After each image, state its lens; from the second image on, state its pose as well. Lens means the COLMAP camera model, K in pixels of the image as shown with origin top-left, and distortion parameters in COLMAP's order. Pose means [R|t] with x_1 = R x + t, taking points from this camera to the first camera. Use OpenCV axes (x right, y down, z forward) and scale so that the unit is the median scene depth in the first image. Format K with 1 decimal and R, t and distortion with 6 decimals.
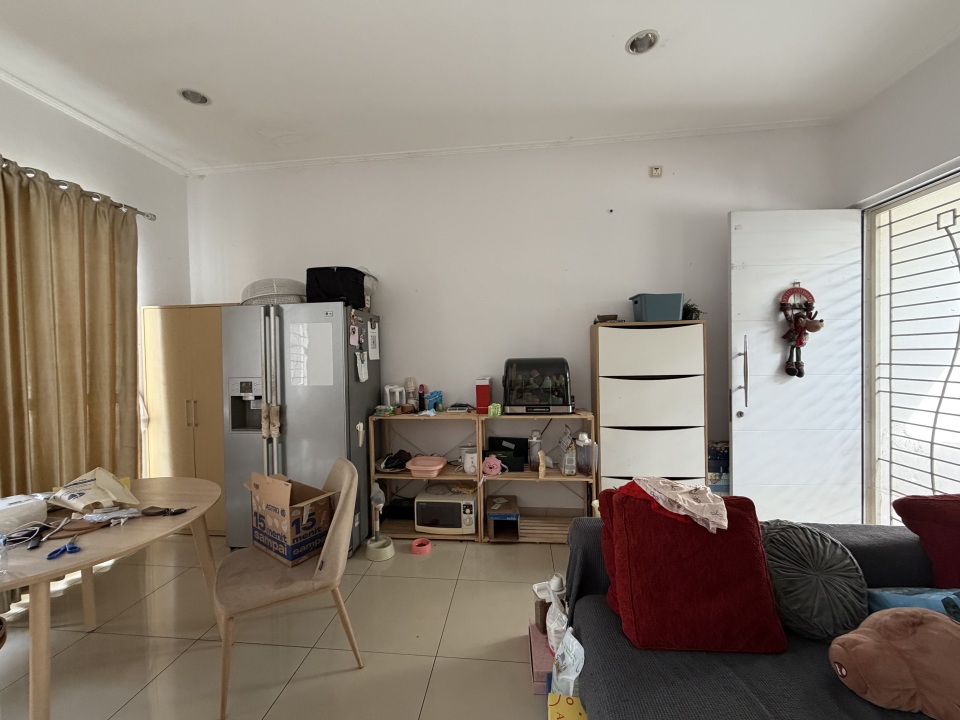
lens RADIAL K [[382.8, 0, 477.3], [0, 382.8, 360.0], [0, 0, 1]] dist [0.000819, -0.000155]
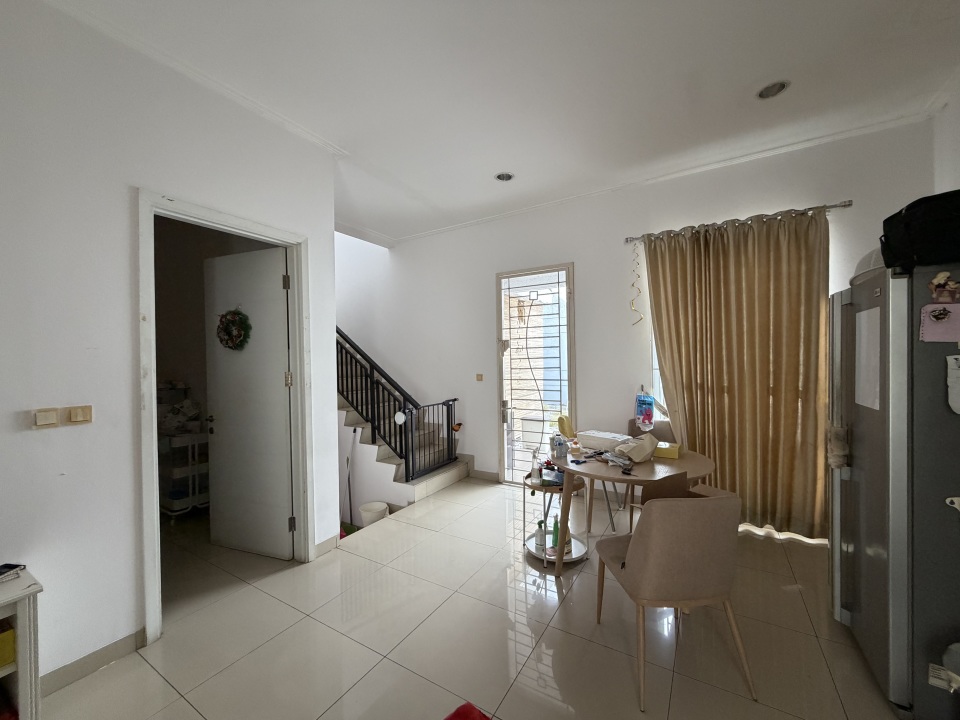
lens RADIAL K [[382.8, 0, 477.3], [0, 382.8, 360.0], [0, 0, 1]] dist [0.000819, -0.000155]
pose [[-0.421205, 0.026056, -0.906591, 0.410494], [0.011757, 0.999660, 0.023268, -0.033063], [0.906889, -0.000858, -0.421368, 0.639214]]
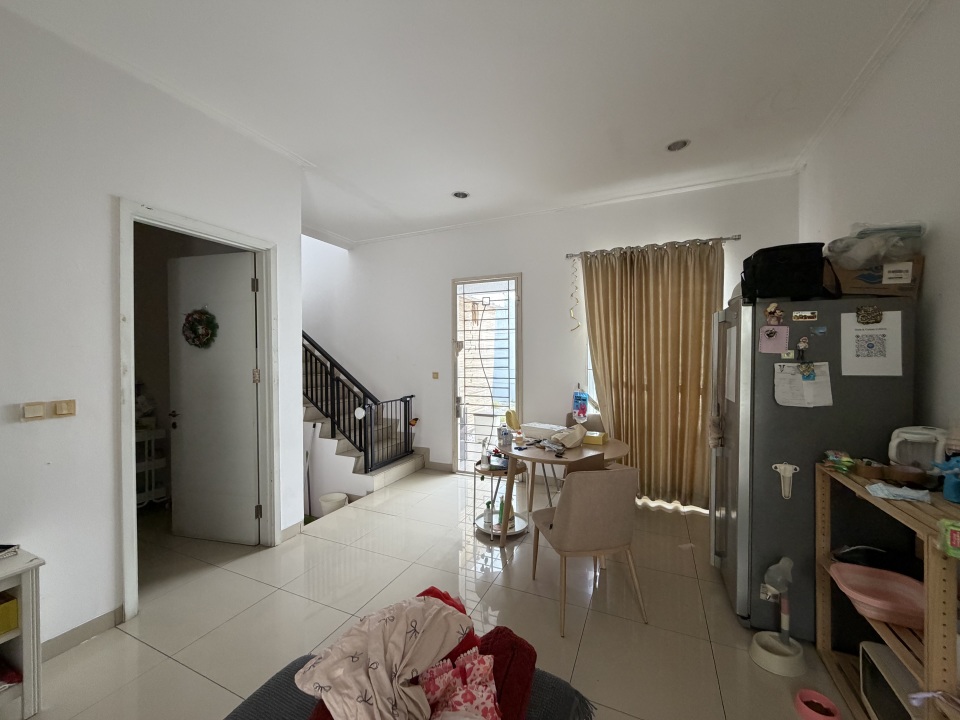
lens RADIAL K [[382.8, 0, 477.3], [0, 382.8, 360.0], [0, 0, 1]] dist [0.000819, -0.000155]
pose [[-0.310838, 0.027119, -0.950076, 0.534041], [-0.003743, 0.999550, 0.029756, -0.044559], [0.950456, 0.012805, -0.310596, 0.686458]]
